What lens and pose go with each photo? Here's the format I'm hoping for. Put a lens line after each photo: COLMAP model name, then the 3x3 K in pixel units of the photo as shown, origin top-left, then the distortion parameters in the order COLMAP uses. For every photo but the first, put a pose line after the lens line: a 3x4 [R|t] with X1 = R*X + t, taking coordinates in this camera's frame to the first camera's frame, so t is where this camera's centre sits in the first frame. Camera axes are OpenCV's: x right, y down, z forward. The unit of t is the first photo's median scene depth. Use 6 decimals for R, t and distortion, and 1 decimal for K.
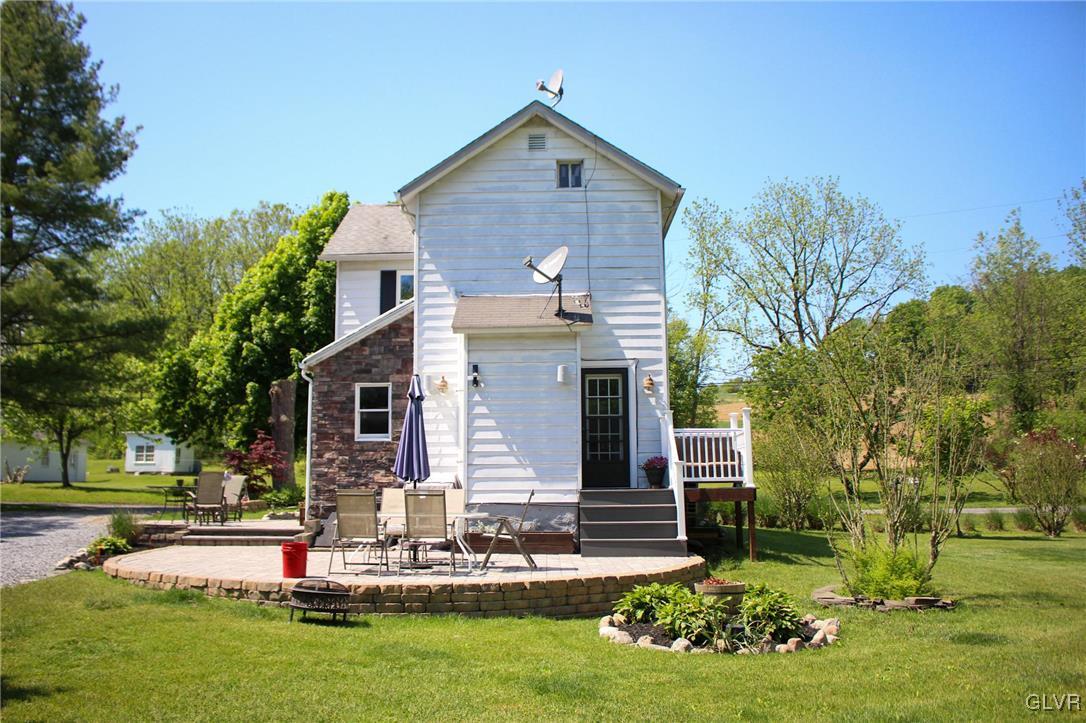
lens RADIAL K [[1036.1, 0, 540.8], [0, 1036.1, 362.8], [0, 0, 1]] dist [-0.081399, 0.000000]
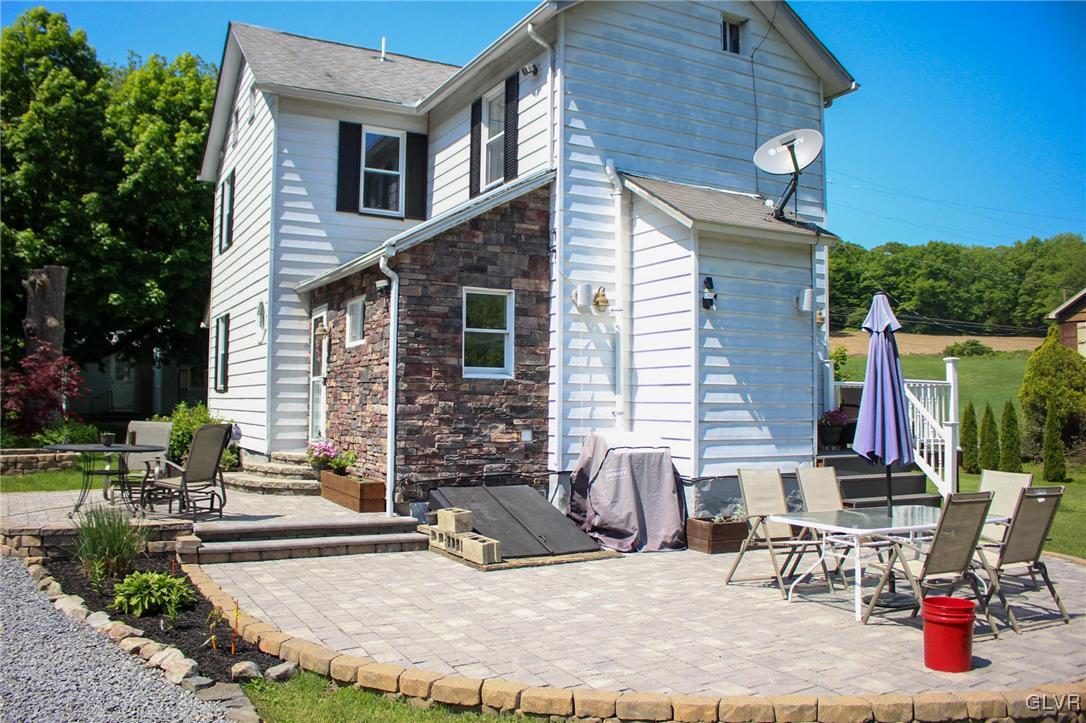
lens RADIAL K [[934.8, 0, 545.1], [0, 934.8, 358.6], [0, 0, 1]] dist [-0.106739, 0.054939]
pose [[0.842776, 0.041458, 0.536666, -0.444699], [-0.082250, 0.995239, 0.052281, 0.029796], [-0.531944, -0.088202, 0.842174, 0.489648]]
